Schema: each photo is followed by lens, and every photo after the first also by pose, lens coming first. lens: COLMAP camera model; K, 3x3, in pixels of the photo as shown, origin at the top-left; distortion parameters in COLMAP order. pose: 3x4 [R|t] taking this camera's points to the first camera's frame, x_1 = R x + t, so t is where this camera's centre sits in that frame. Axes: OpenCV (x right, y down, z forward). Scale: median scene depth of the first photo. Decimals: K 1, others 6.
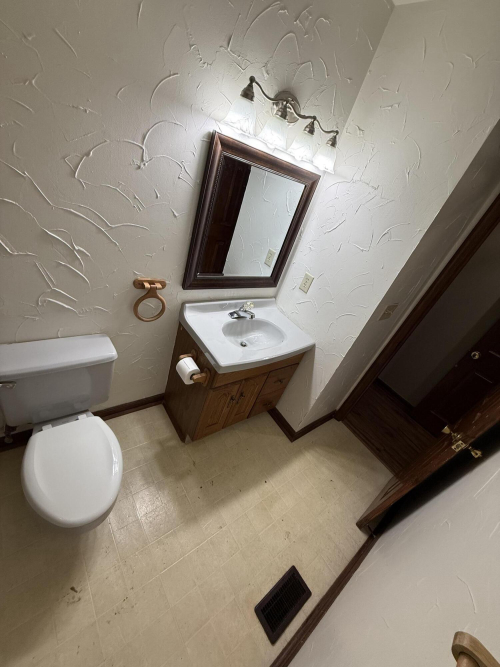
lens RADIAL K [[266.4, 0, 249.6], [0, 266.4, 332.7], [0, 0, 1]] dist [0.001762, -0.000267]
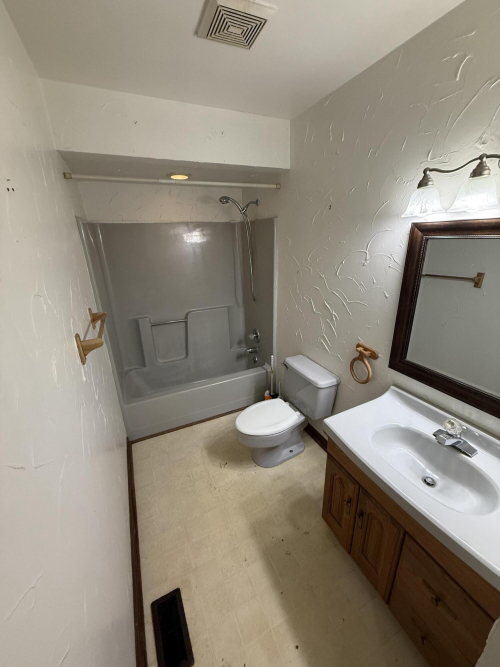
lens RADIAL K [[266.4, 0, 249.5], [0, 266.4, 333.8], [0, 0, 1]] dist [0.001762, -0.000267]
pose [[-0.210992, 0.031017, -0.976996, 1.009322], [-0.563631, 0.812747, 0.147524, -0.140652], [0.798626, 0.581791, -0.154000, 0.803779]]
